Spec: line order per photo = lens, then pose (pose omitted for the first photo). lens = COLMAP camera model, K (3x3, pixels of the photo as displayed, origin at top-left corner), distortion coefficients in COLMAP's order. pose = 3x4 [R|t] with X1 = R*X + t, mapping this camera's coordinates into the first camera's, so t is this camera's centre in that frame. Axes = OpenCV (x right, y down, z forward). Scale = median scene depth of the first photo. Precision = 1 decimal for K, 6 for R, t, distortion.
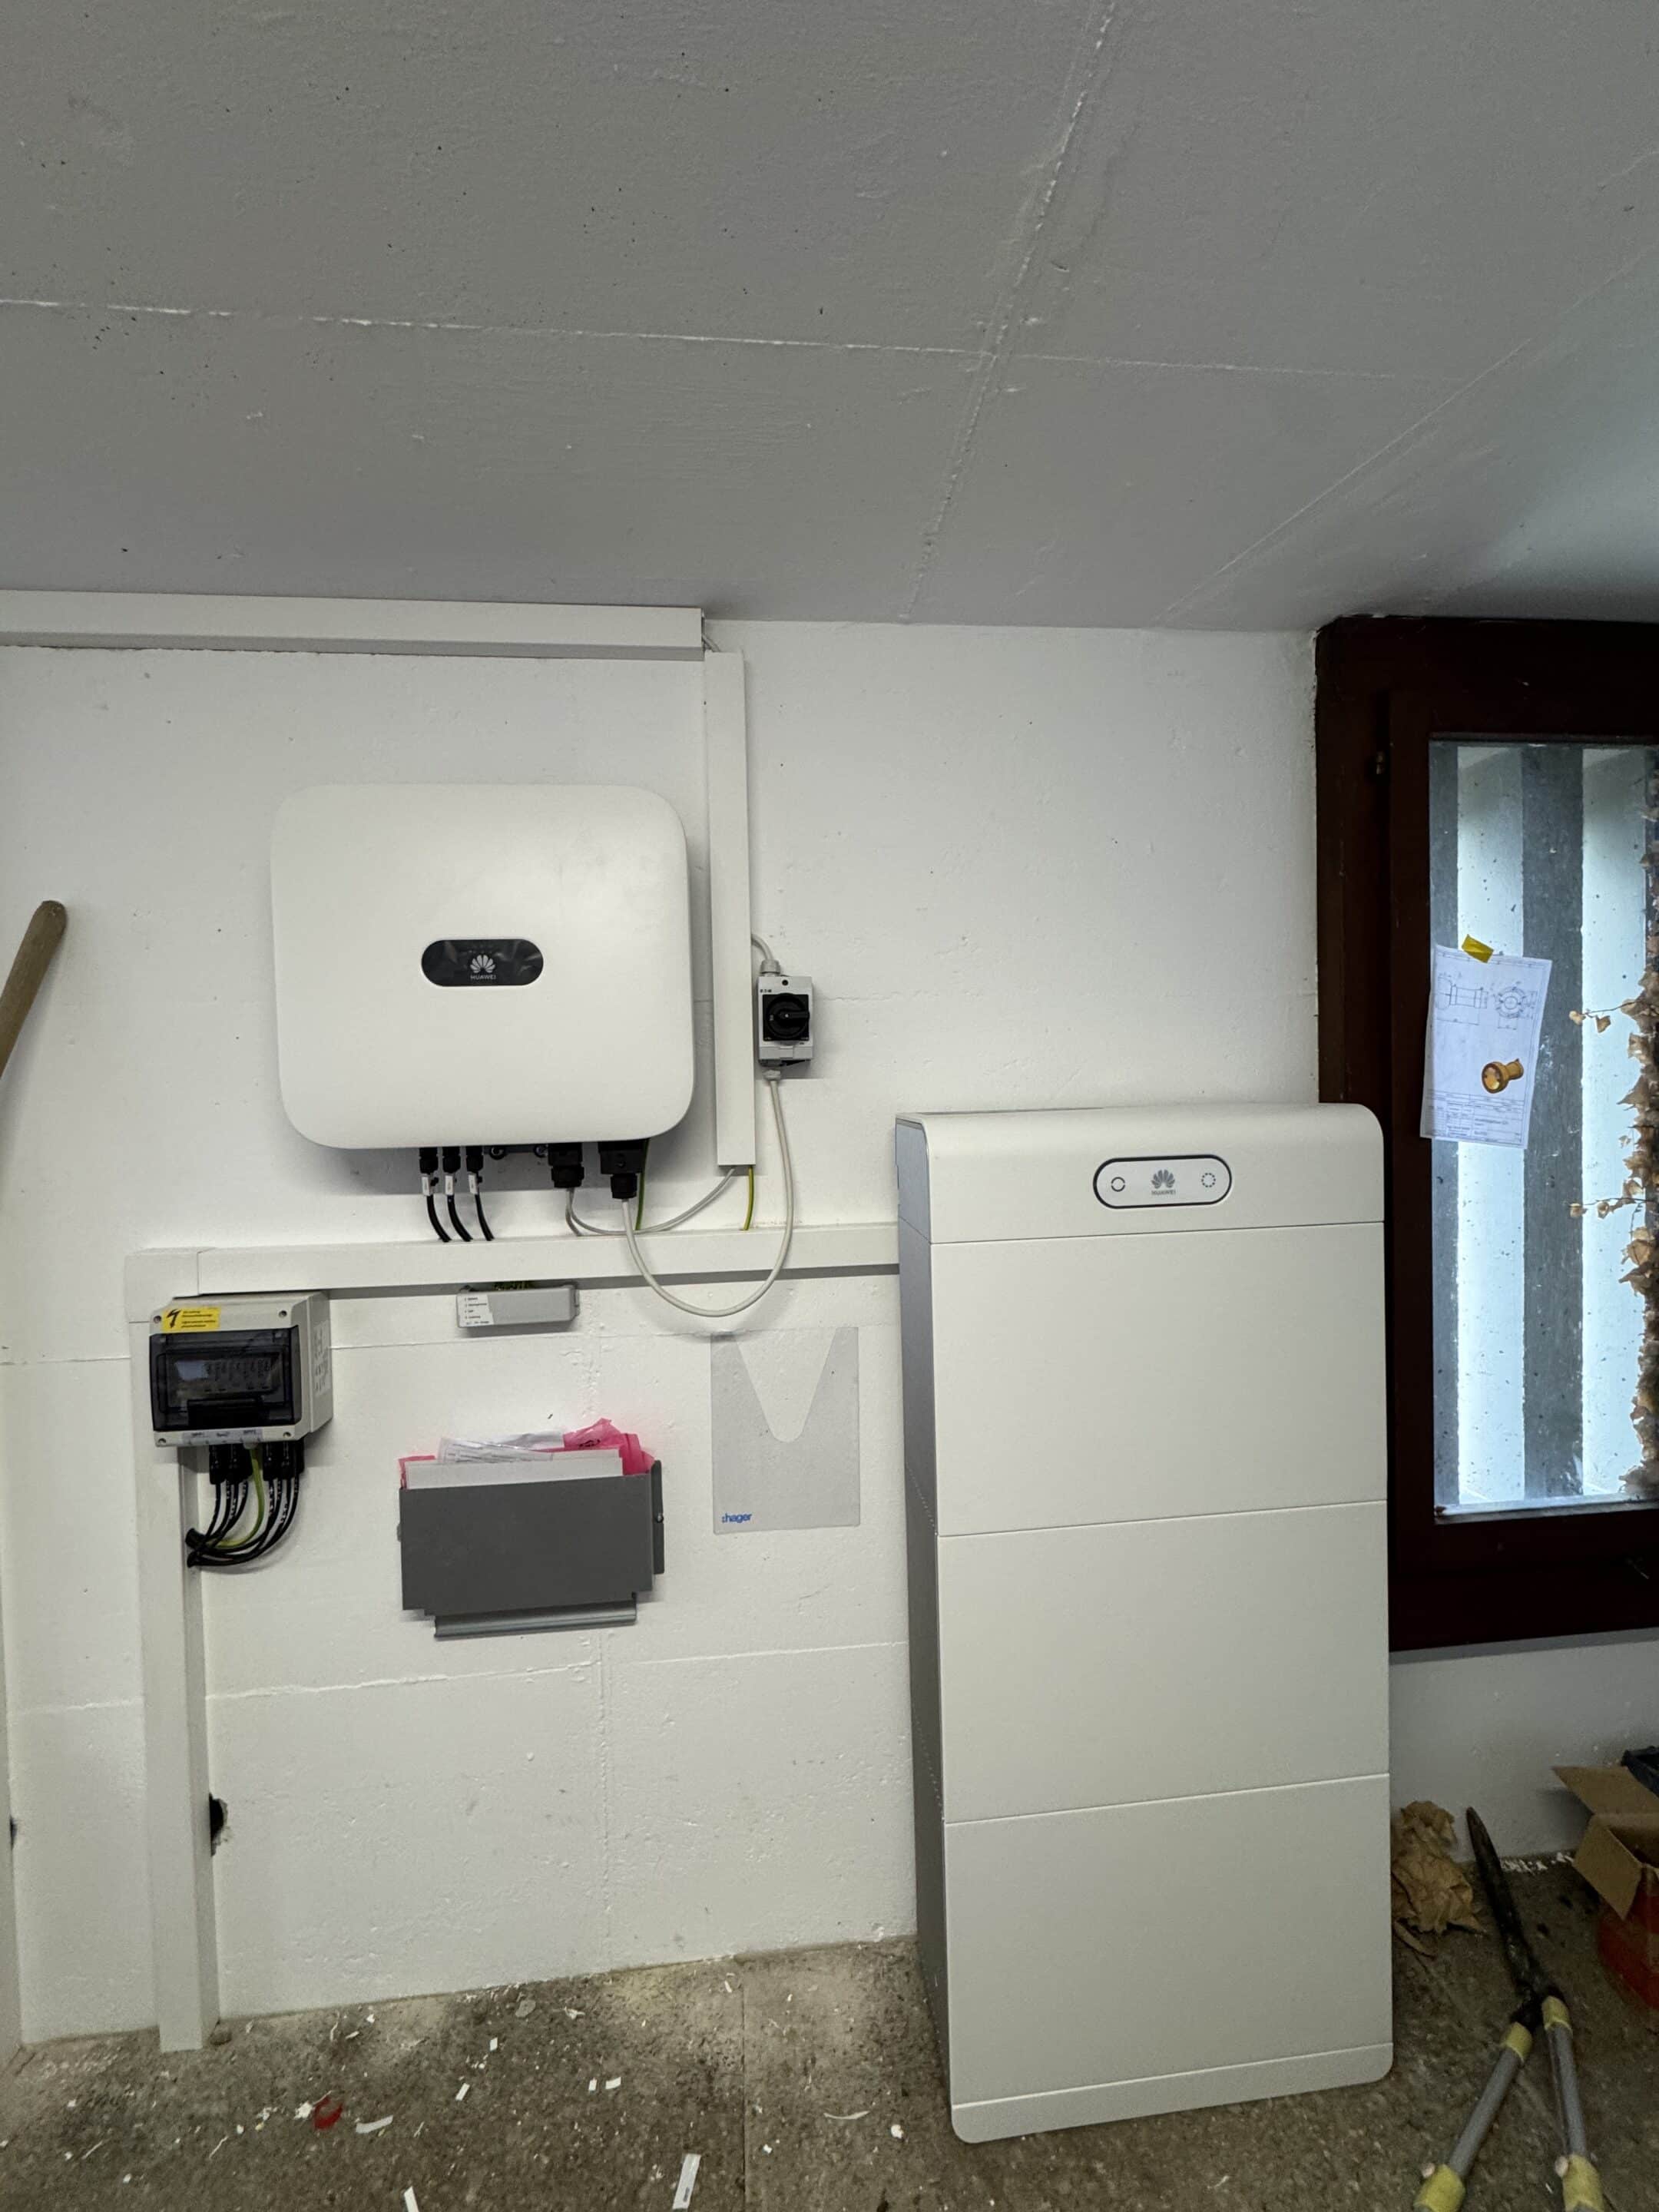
lens RADIAL K [[881.3, 0, 830.6], [0, 881.3, 1100.5], [0, 0, 1]] dist [-0.002684, 0.000705]
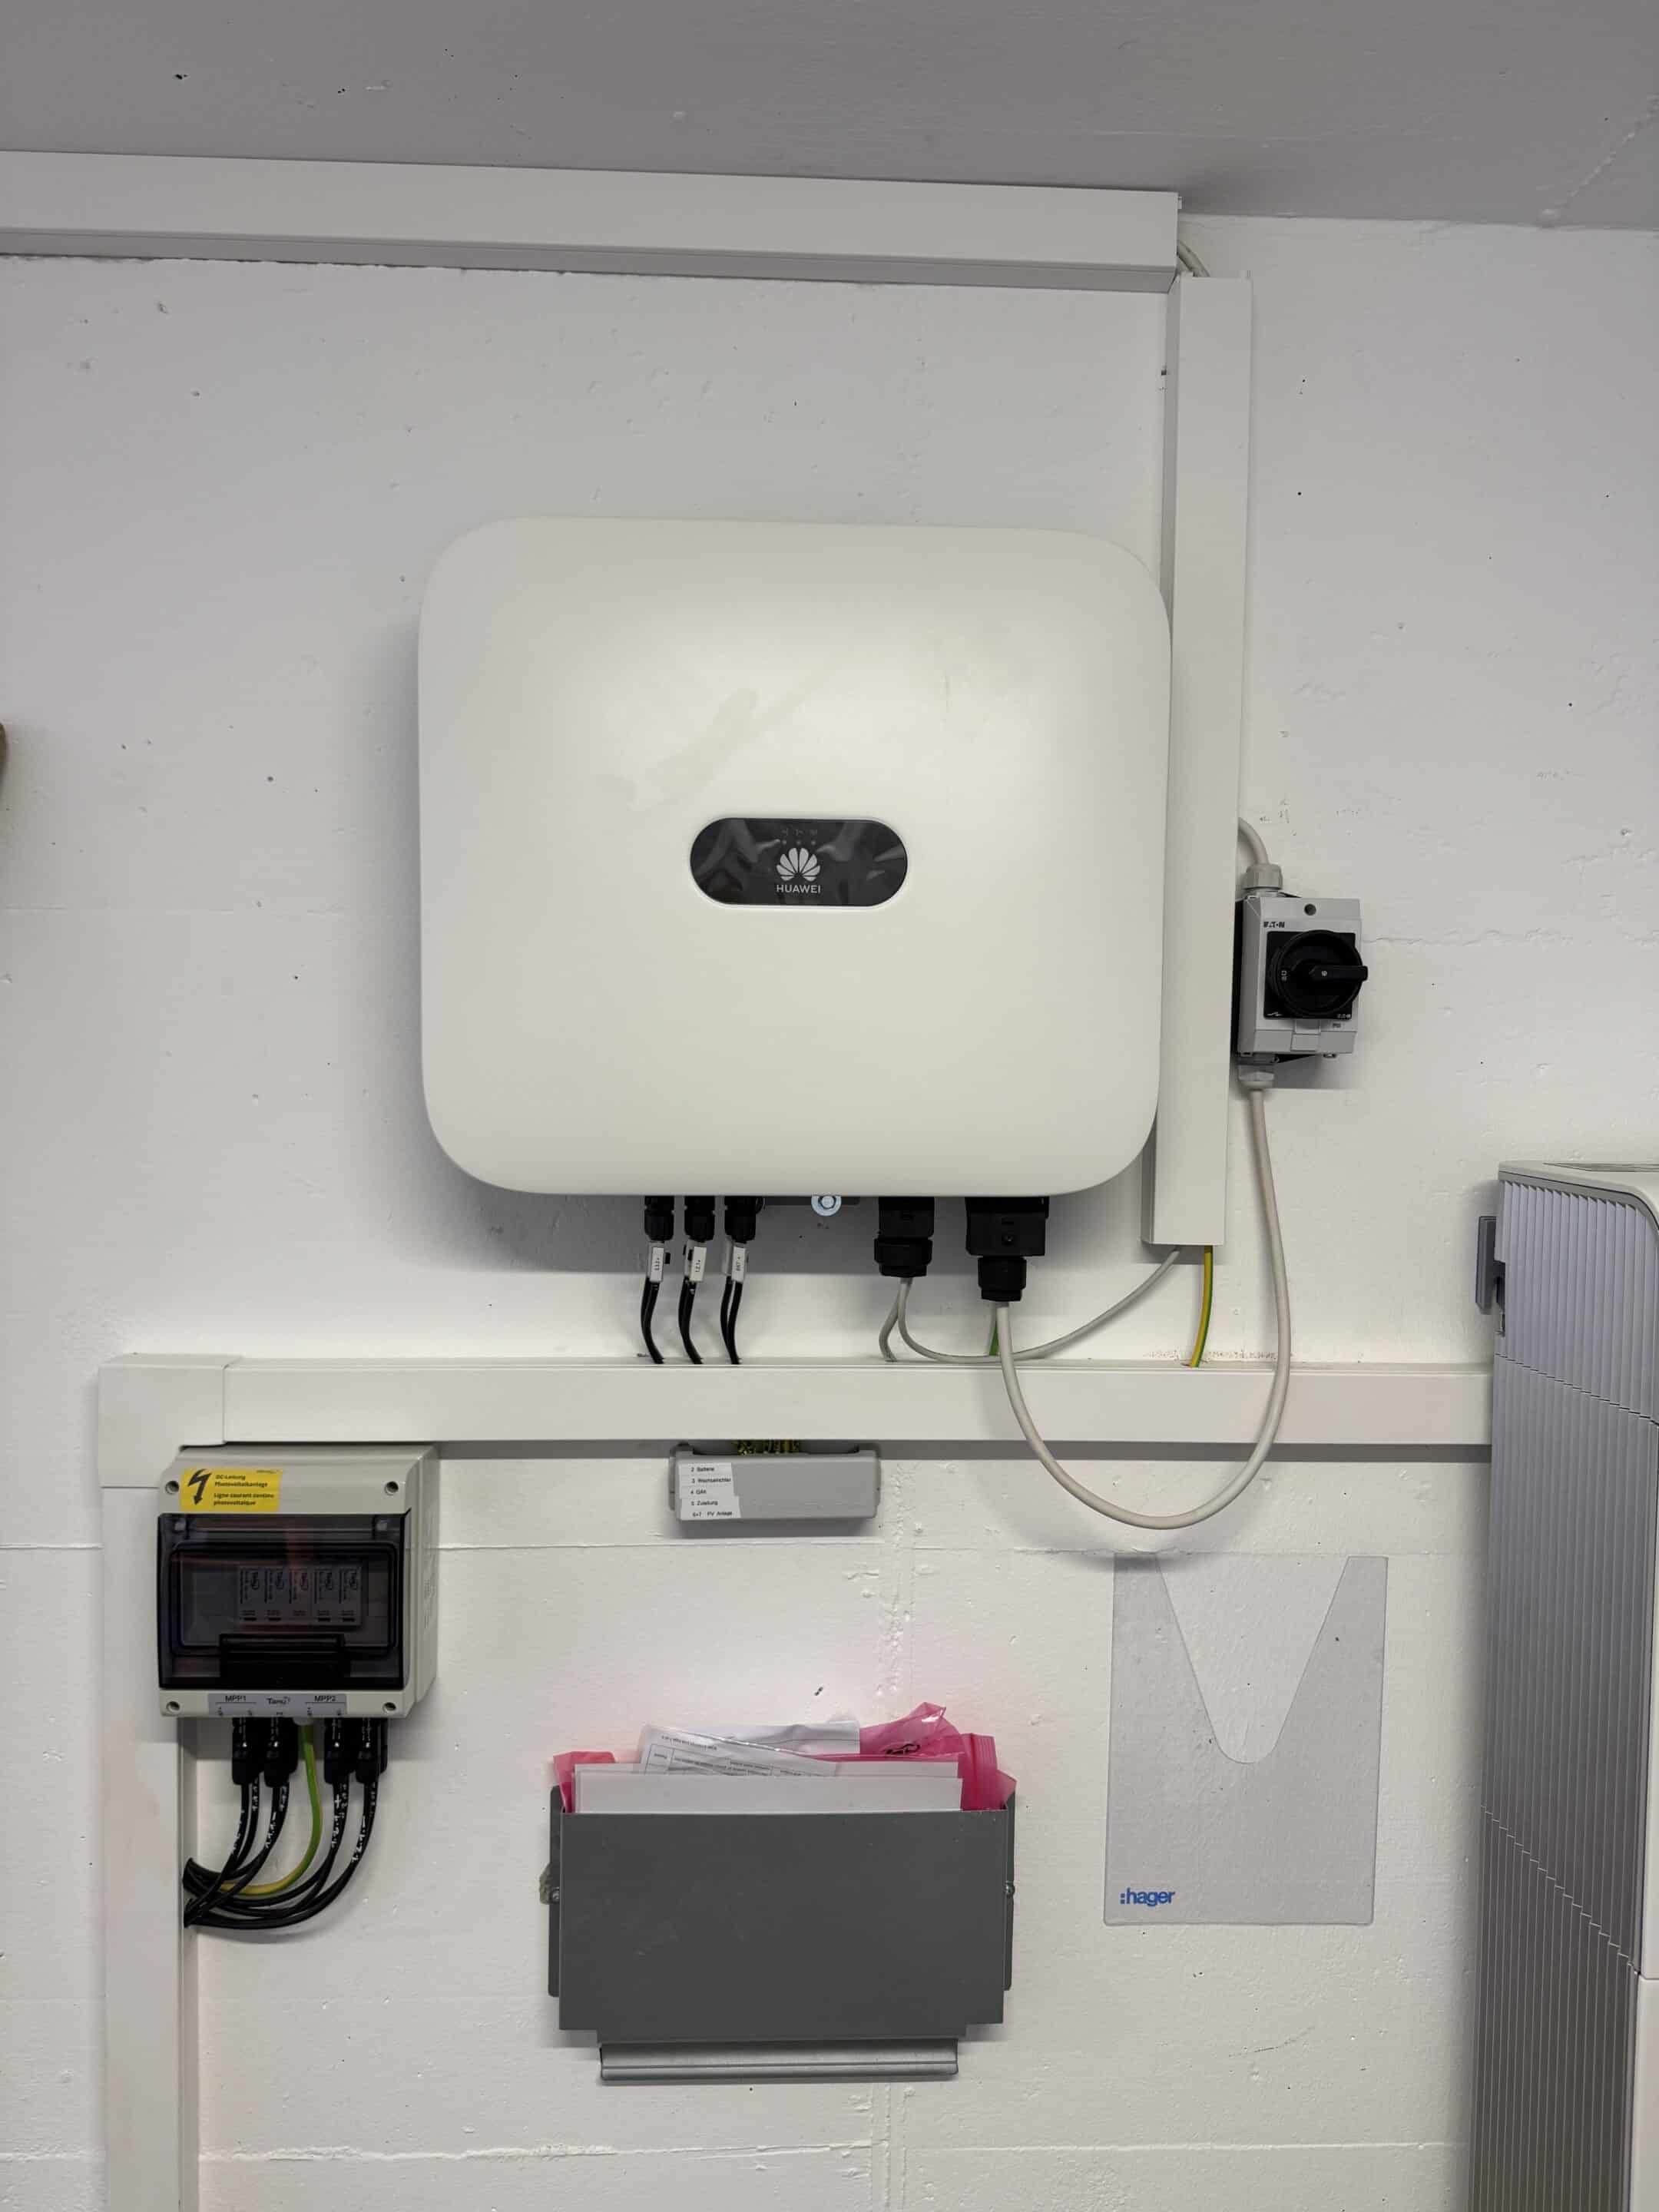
lens RADIAL K [[1556.6, 0, 832.3], [0, 1556.6, 1091.8], [0, 0, 1]] dist [0.030012, -0.038132]
pose [[0.997688, 0.039903, -0.055018, -0.281590], [-0.038869, 0.999049, 0.019743, -0.031806], [0.055753, -0.017559, 0.998290, 0.043778]]
